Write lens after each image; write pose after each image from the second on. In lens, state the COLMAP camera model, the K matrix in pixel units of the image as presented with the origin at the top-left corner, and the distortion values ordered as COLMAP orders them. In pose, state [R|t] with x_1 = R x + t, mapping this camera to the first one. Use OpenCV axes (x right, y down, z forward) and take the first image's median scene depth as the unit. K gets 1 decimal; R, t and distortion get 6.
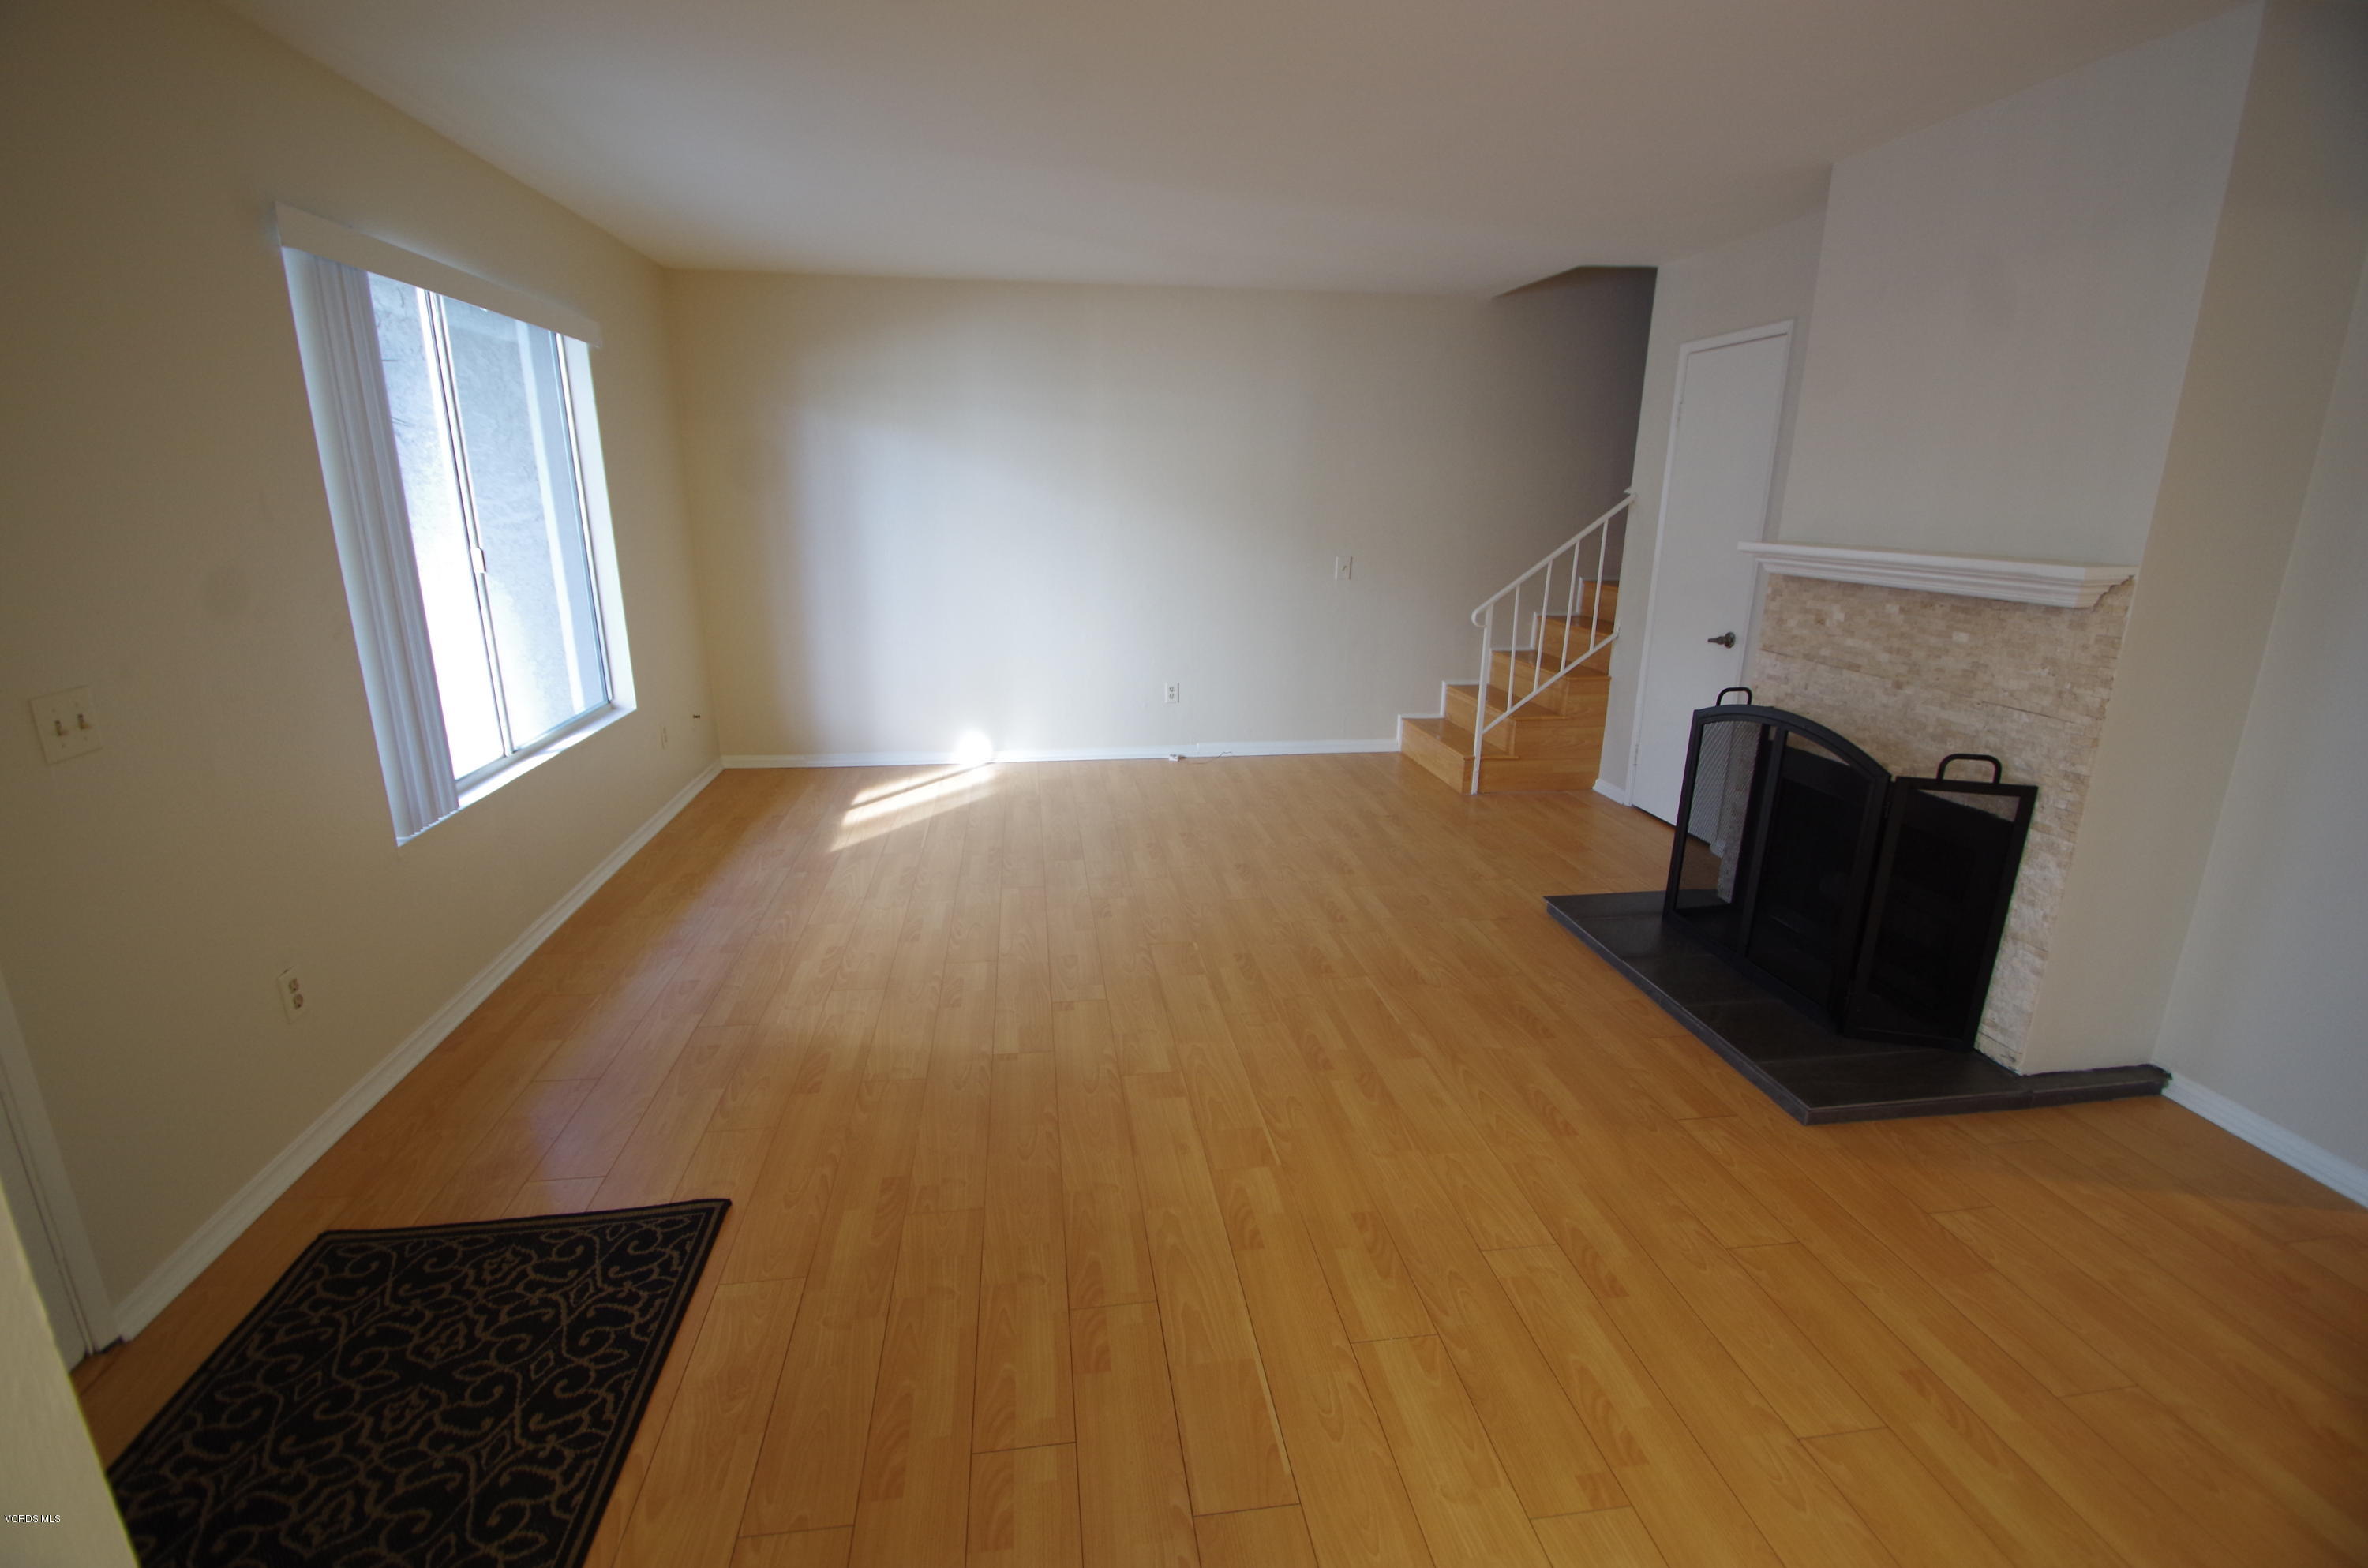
lens RADIAL K [[1041.1, 0, 1167.1], [0, 1041.1, 781.1], [0, 0, 1]] dist [0.017319, -0.020658]
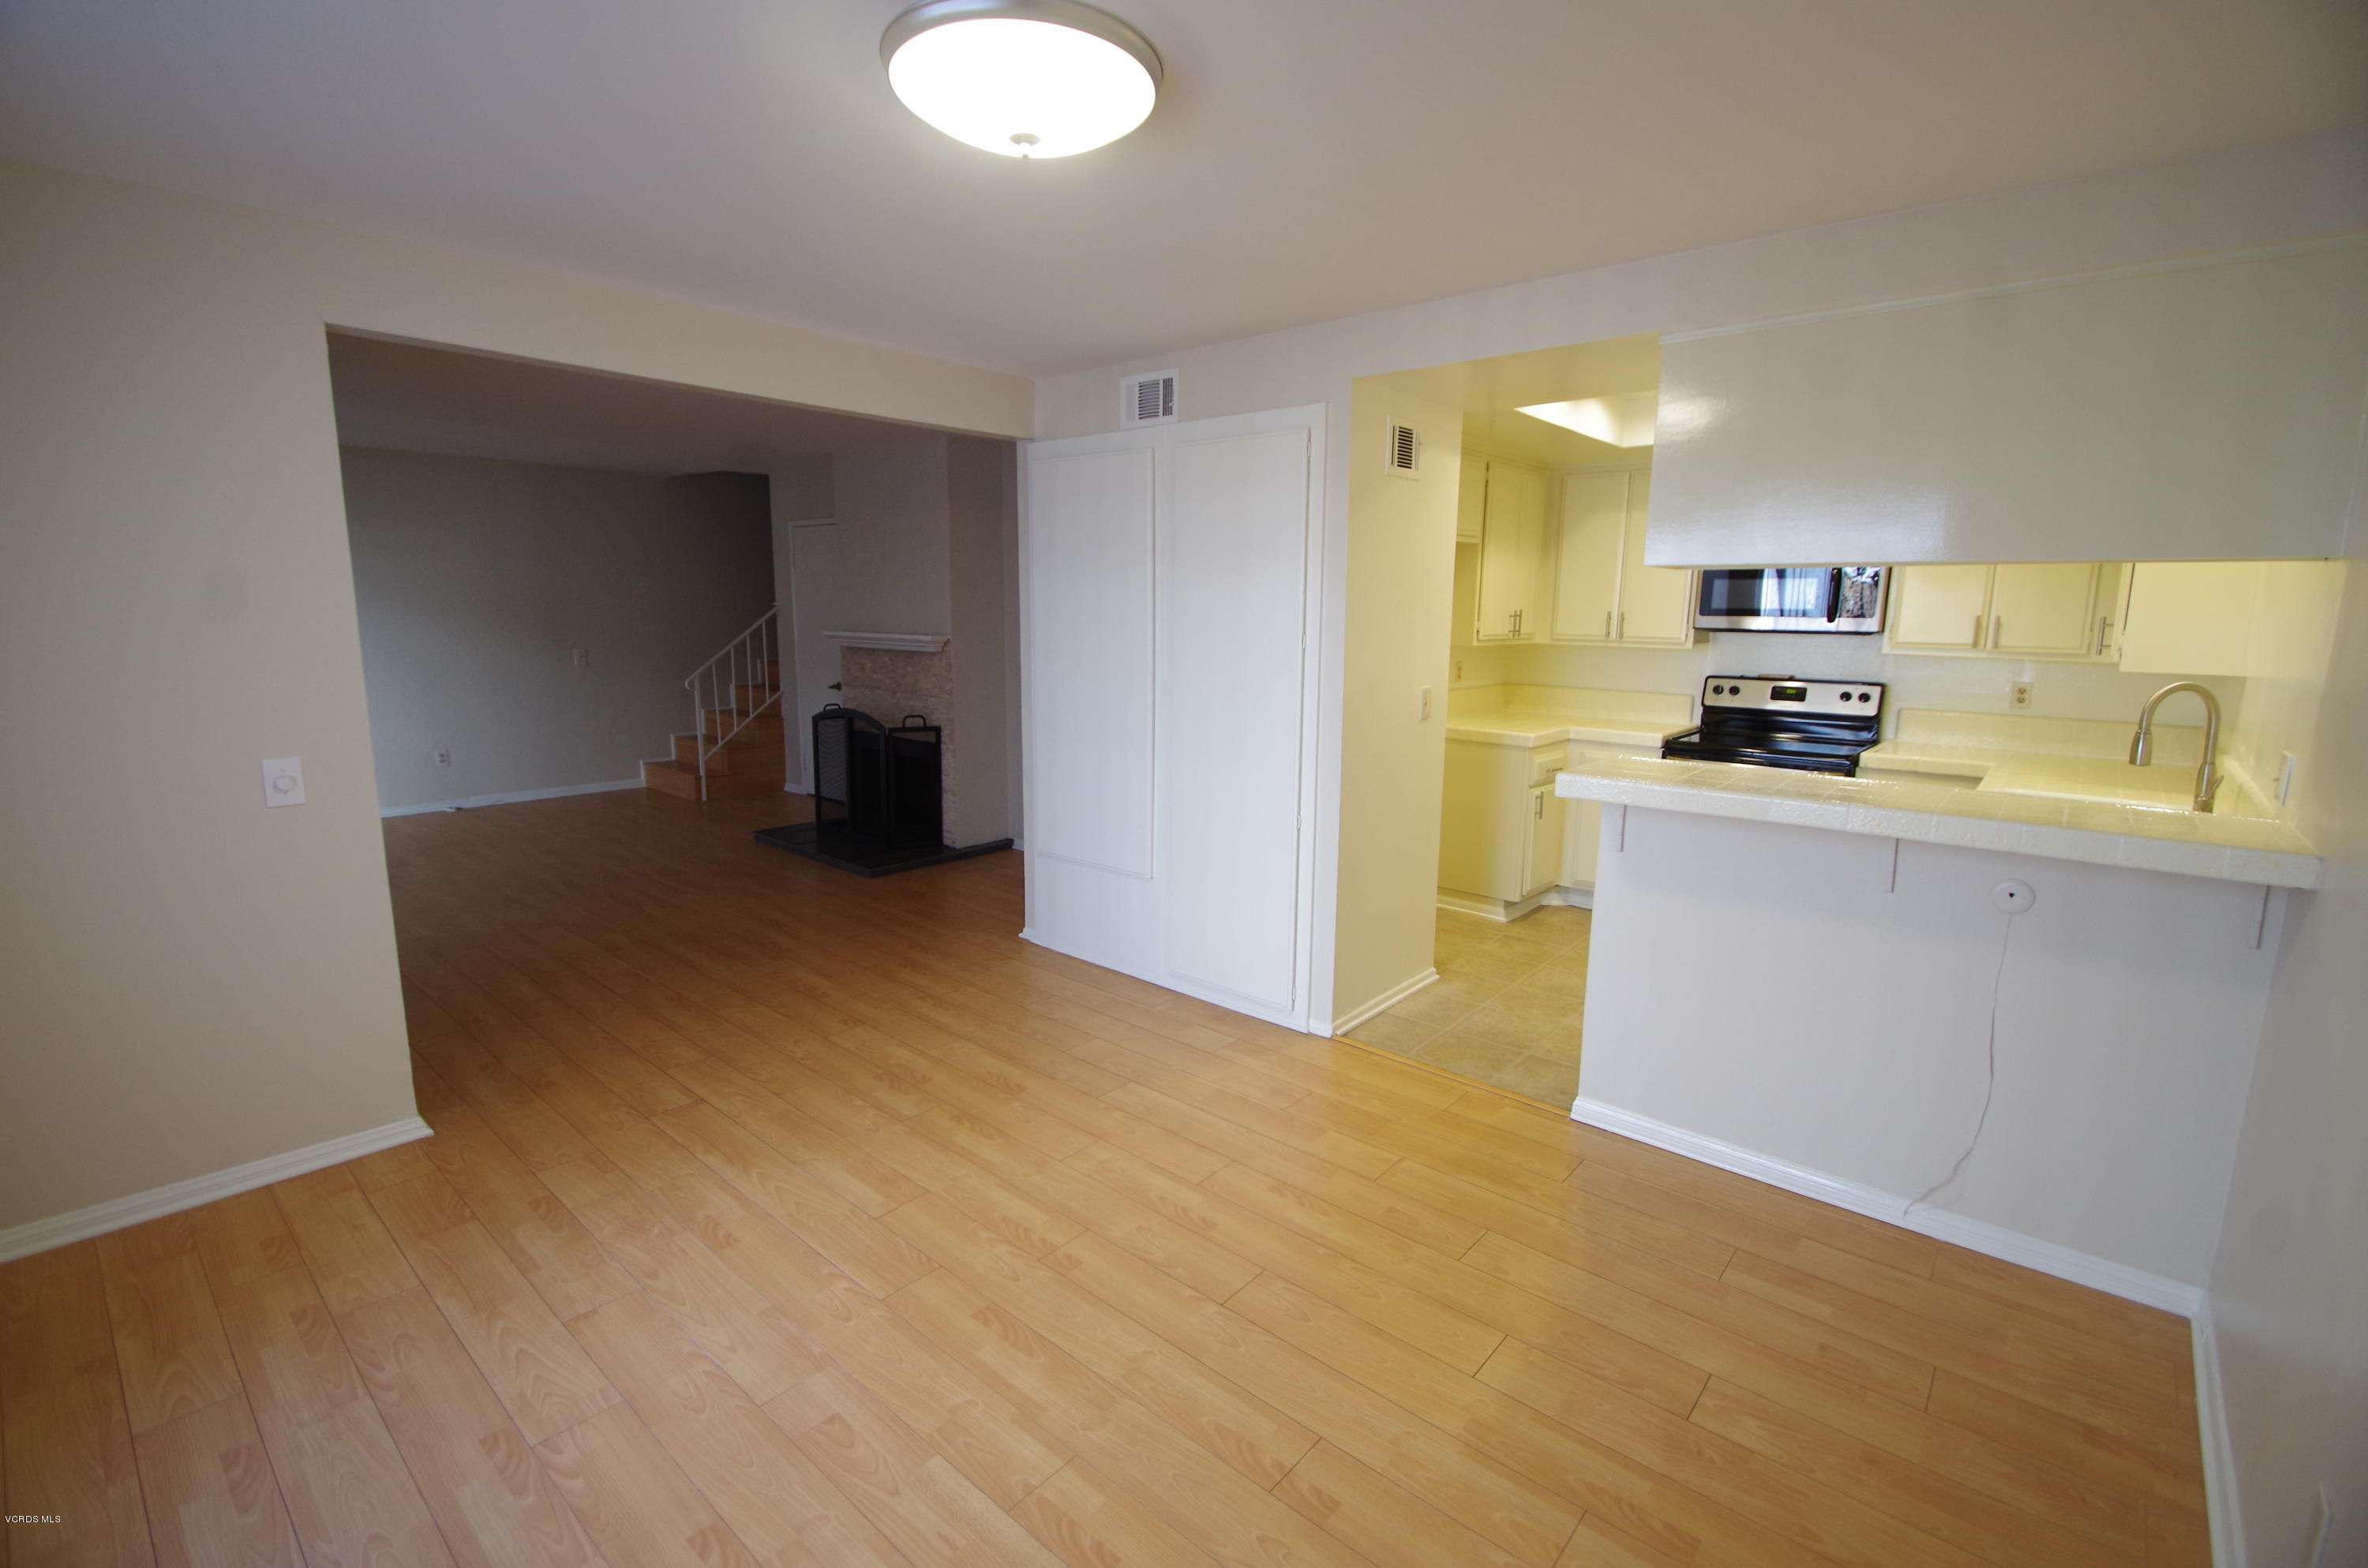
lens RADIAL K [[1041.1, 0, 1167.1], [0, 1041.1, 781.1], [0, 0, 1]] dist [0.017319, -0.020658]
pose [[0.756955, -0.105407, 0.644910, -0.267973], [0.167986, 0.985126, -0.036158, 0.240878], [-0.631506, 0.135706, 0.763403, -0.912611]]
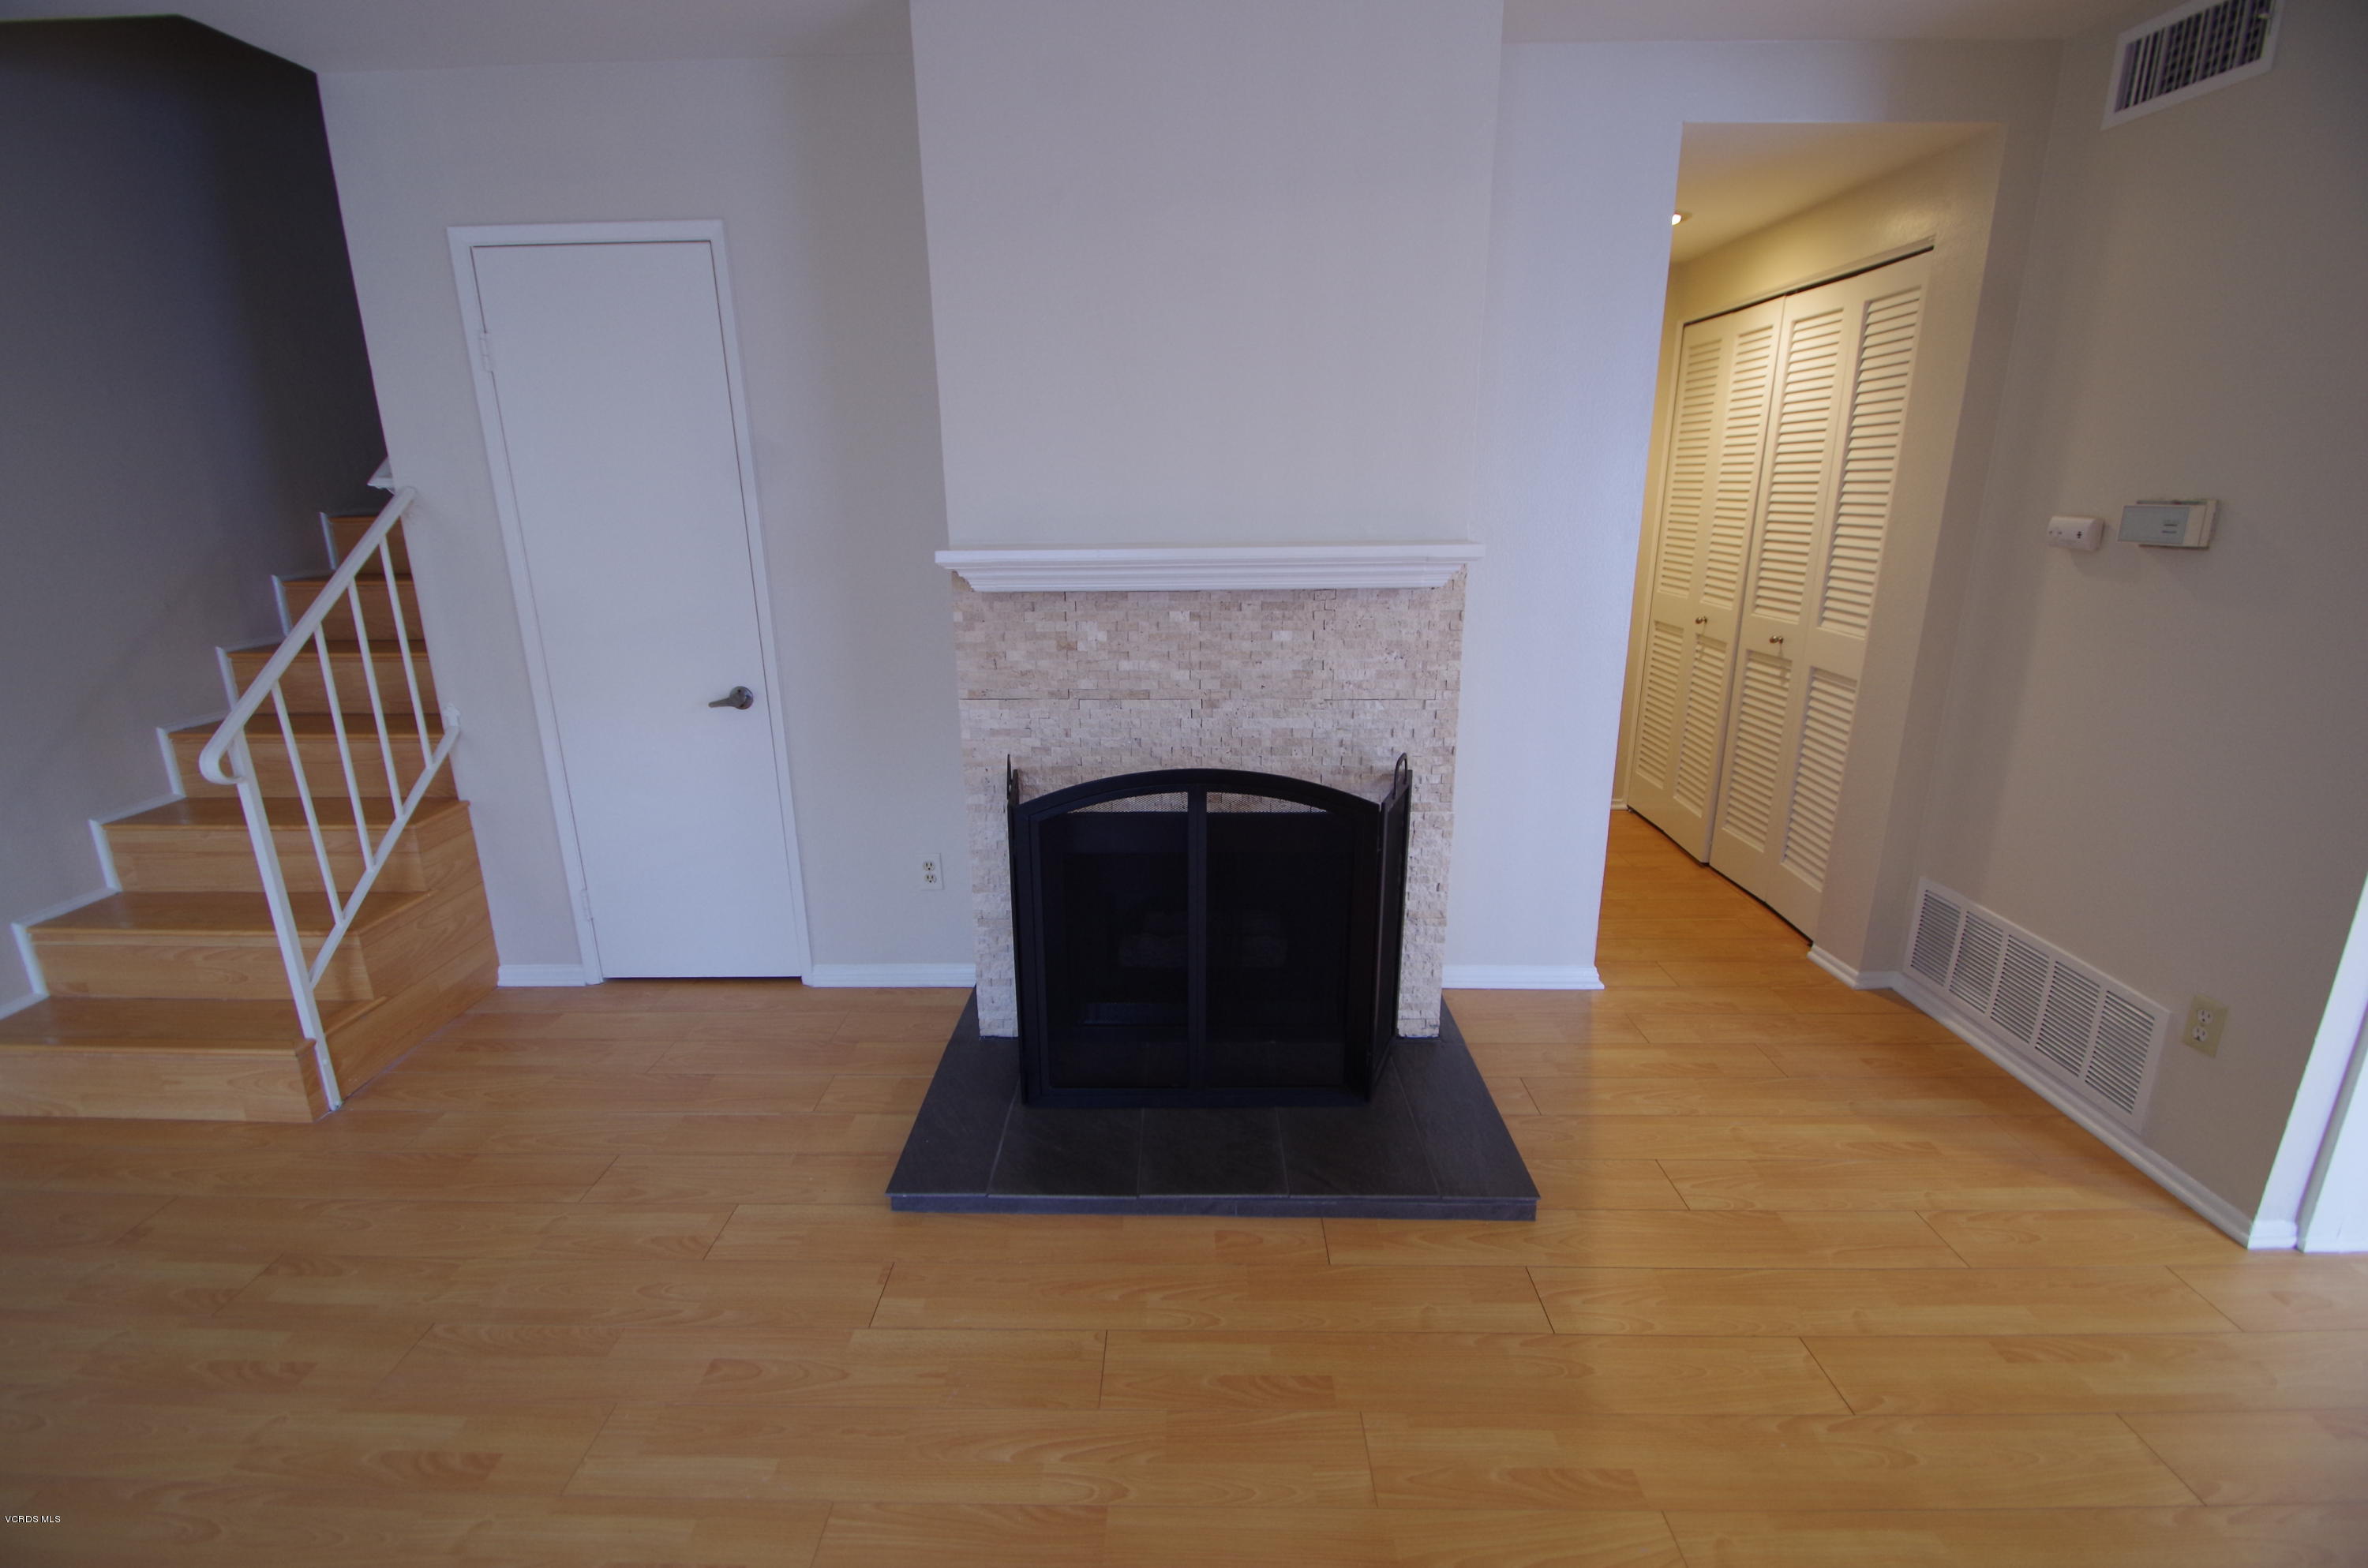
lens RADIAL K [[1041.1, 0, 1167.1], [0, 1041.1, 781.1], [0, 0, 1]] dist [0.017319, -0.020658]
pose [[0.154412, -0.278483, 0.947947, -0.106000], [0.278892, 0.932722, 0.228581, -0.214431], [-0.947827, 0.229080, 0.221690, 0.787027]]
